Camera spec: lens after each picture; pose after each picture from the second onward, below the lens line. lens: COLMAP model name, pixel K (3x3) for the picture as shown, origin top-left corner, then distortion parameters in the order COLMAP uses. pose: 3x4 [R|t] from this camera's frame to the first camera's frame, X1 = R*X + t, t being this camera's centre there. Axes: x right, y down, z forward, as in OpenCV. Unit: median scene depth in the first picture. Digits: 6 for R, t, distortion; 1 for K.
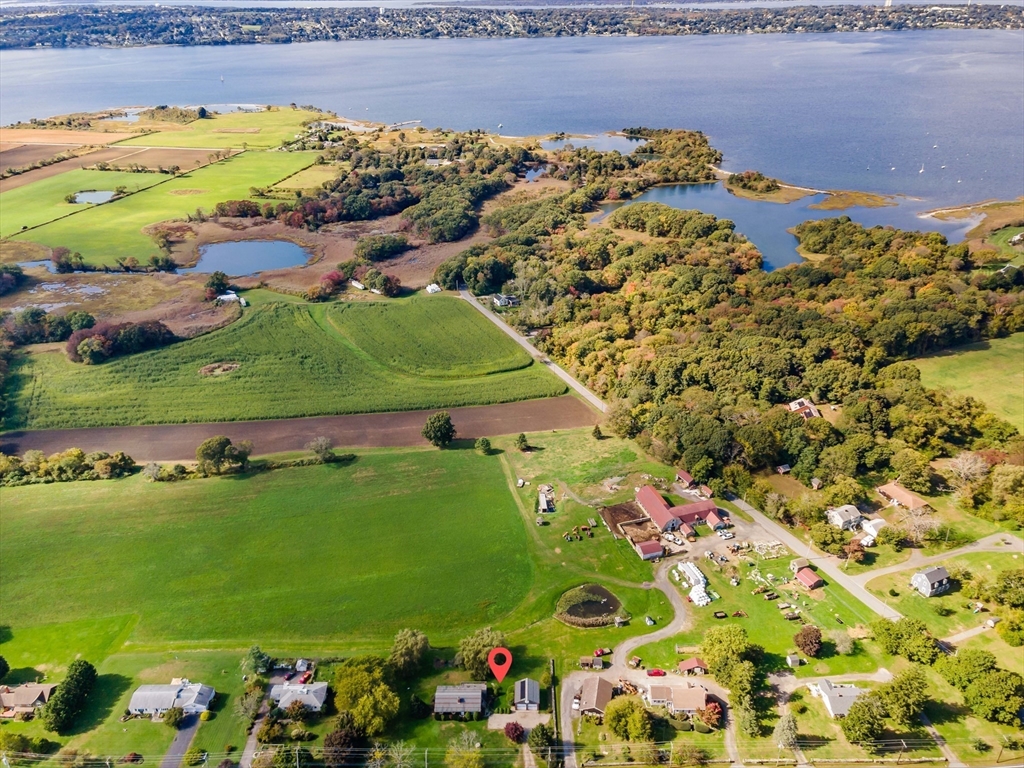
lens RADIAL K [[749.2, 0, 519.0], [0, 749.2, 394.4], [0, 0, 1]] dist [0.033171, 0.015675]
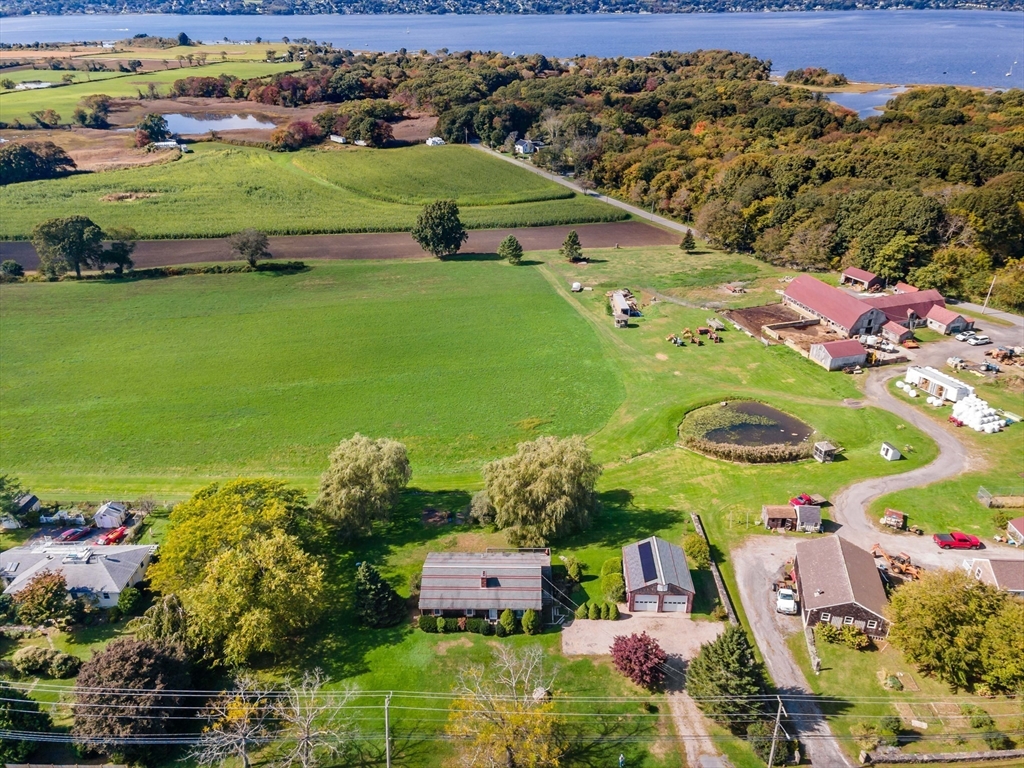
lens RADIAL K [[749.2, 0, 514.8], [0, 749.2, 378.0], [0, 0, 1]] dist [0.033171, 0.015675]
pose [[0.999911, 0.010266, -0.008556, -0.049481], [-0.010496, 0.999574, -0.027247, 0.250241], [0.008272, 0.027334, 0.999592, 0.493205]]
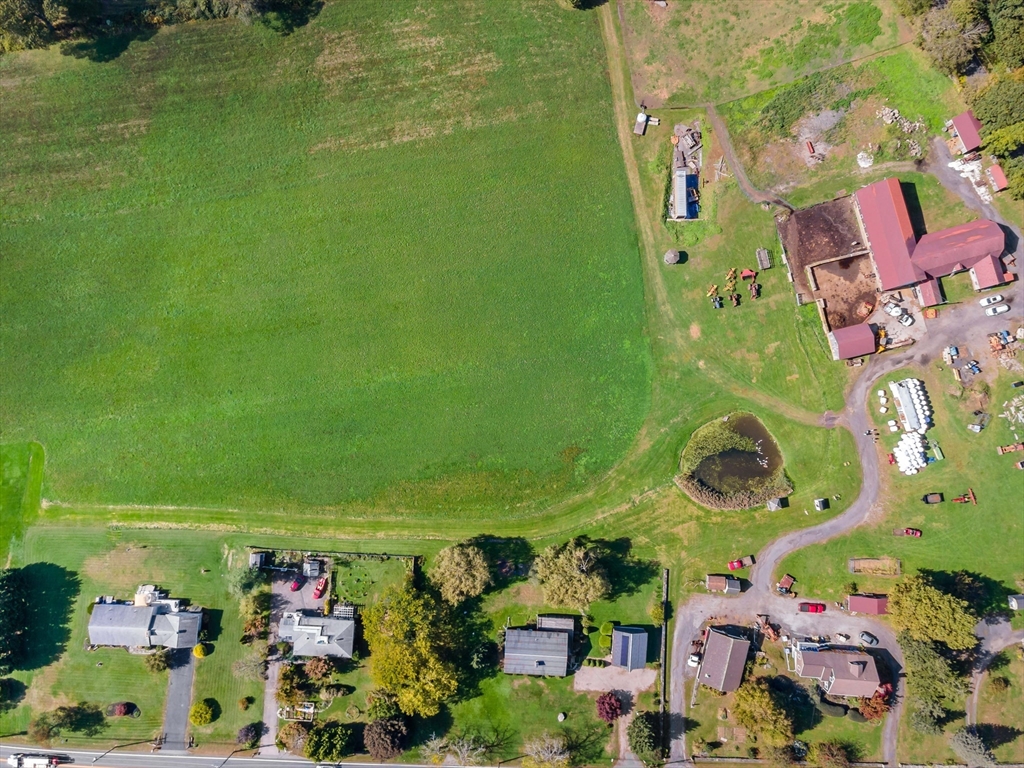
lens RADIAL K [[749.2, 0, 516.8], [0, 749.2, 390.8], [0, 0, 1]] dist [0.033171, 0.015675]
pose [[0.998579, 0.053218, 0.002877, -0.092344], [-0.029521, 0.507366, 0.861225, -0.287970], [0.044373, -0.860086, 0.508216, 0.682392]]
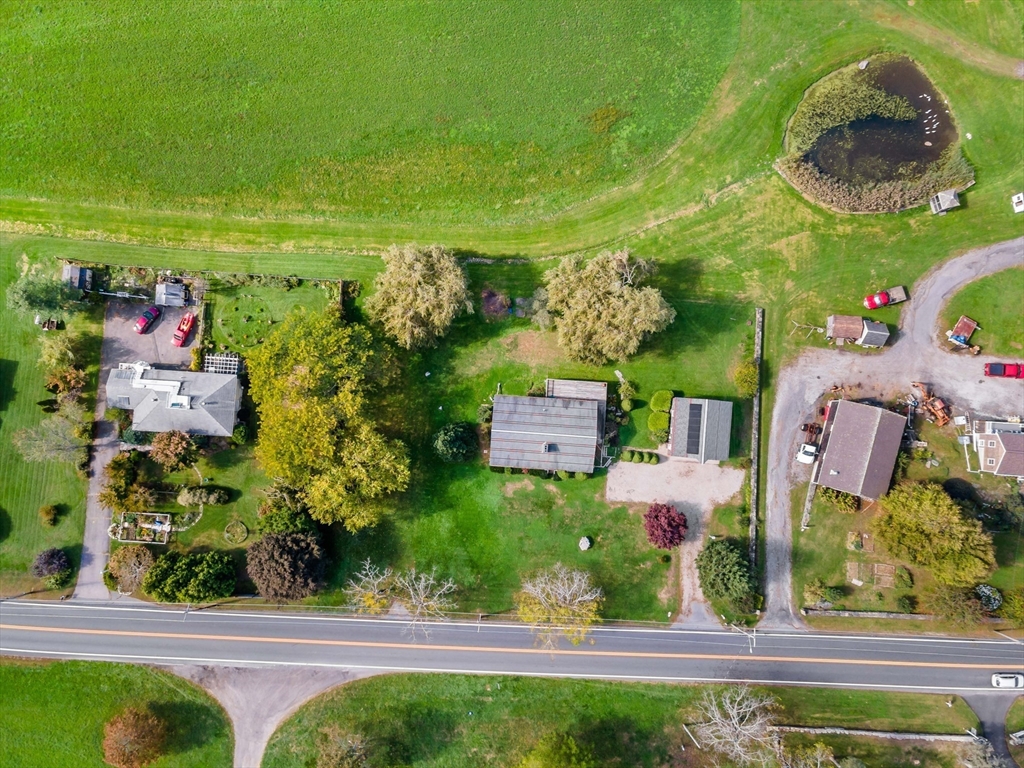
lens RADIAL K [[749.2, 0, 514.2], [0, 749.2, 378.9], [0, 0, 1]] dist [0.033171, 0.015675]
pose [[0.997900, 0.064690, 0.003274, -0.081212], [-0.035413, 0.502558, 0.863818, 0.010505], [0.054235, -0.862120, 0.503794, 0.651301]]
